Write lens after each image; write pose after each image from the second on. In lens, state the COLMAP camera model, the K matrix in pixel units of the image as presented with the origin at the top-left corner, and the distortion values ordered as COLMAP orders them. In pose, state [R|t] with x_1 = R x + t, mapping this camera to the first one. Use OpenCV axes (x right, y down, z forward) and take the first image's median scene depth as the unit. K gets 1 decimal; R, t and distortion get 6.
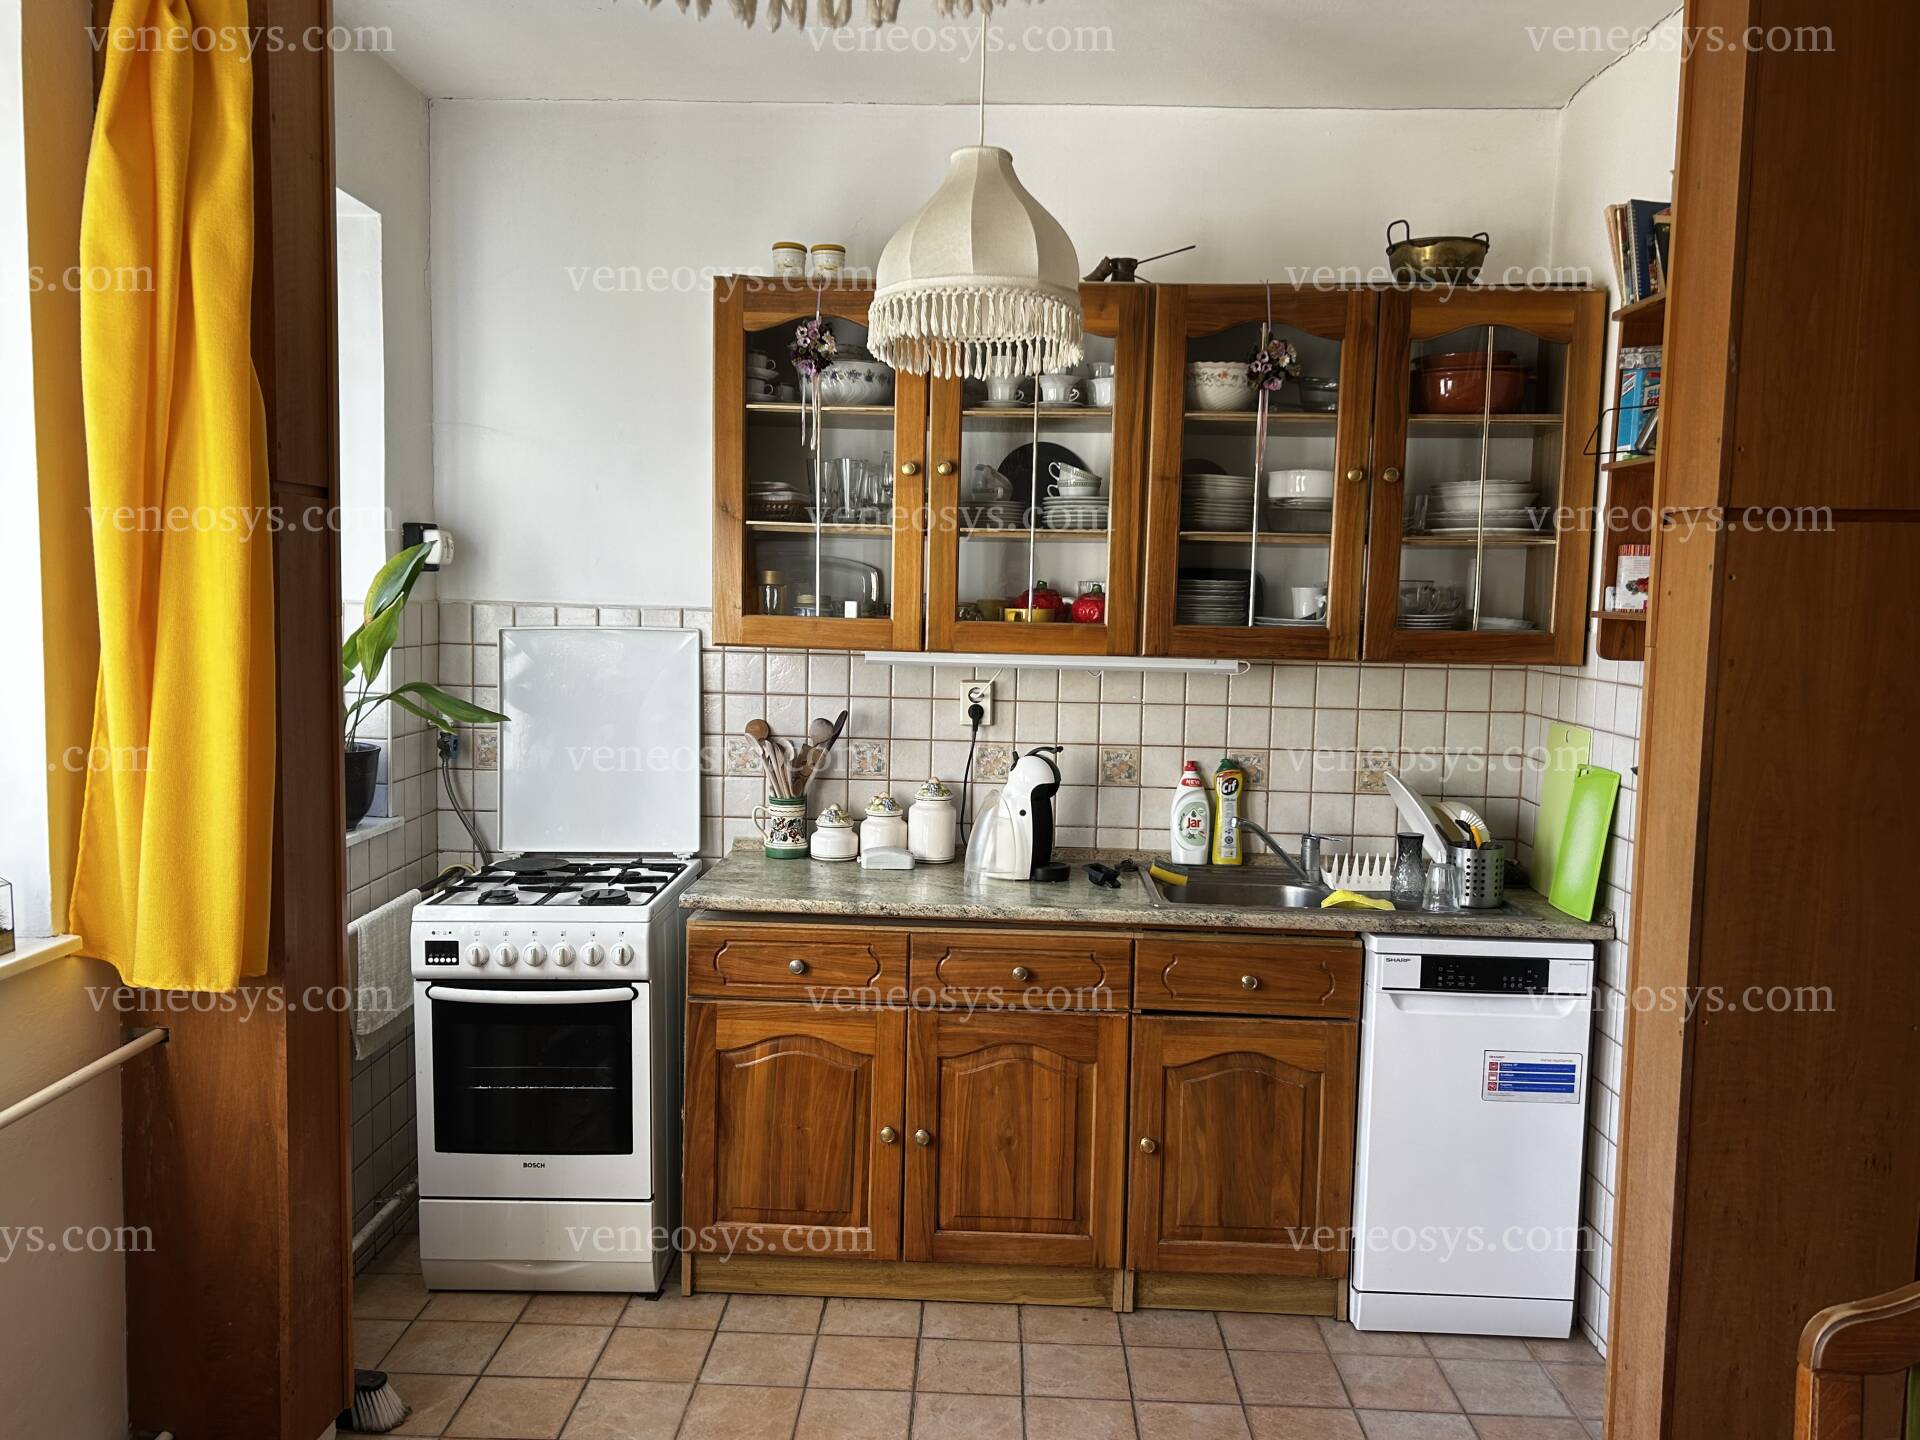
lens RADIAL K [[1493.2, 0, 955.7], [0, 1493.2, 725.9], [0, 0, 1]] dist [0.055724, -0.021594]
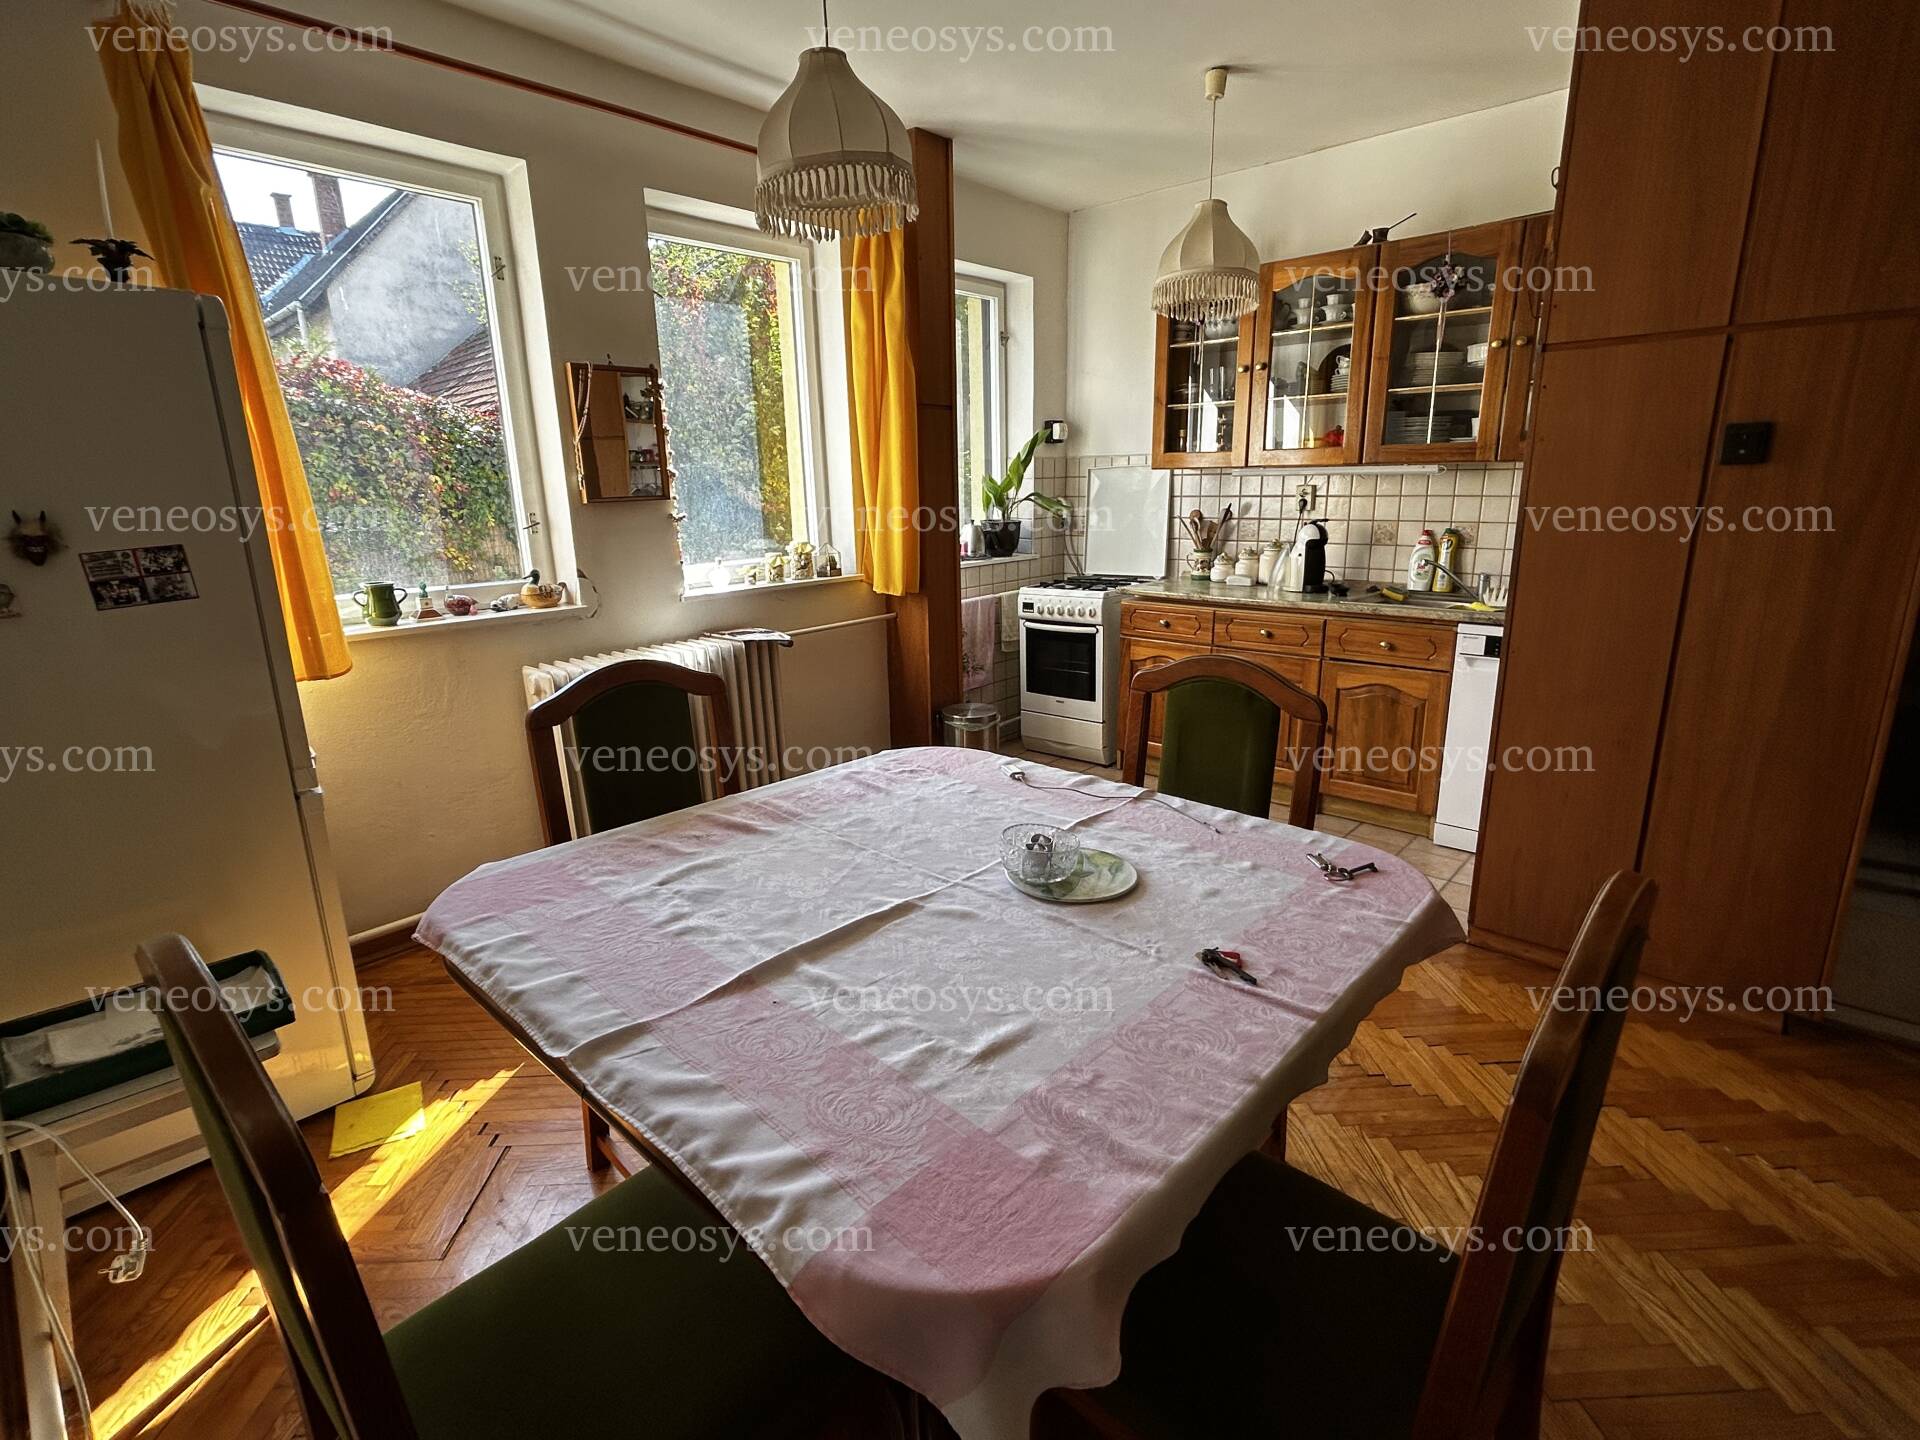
lens RADIAL K [[918.5, 0, 955.0], [0, 918.5, 715.8], [0, 0, 1]] dist [0.000603, -0.000185]
pose [[0.758651, 0.125253, -0.639343, 0.499751], [-0.016728, 0.984767, 0.173075, 0.067423], [0.651282, -0.120608, 0.749190, -0.174941]]
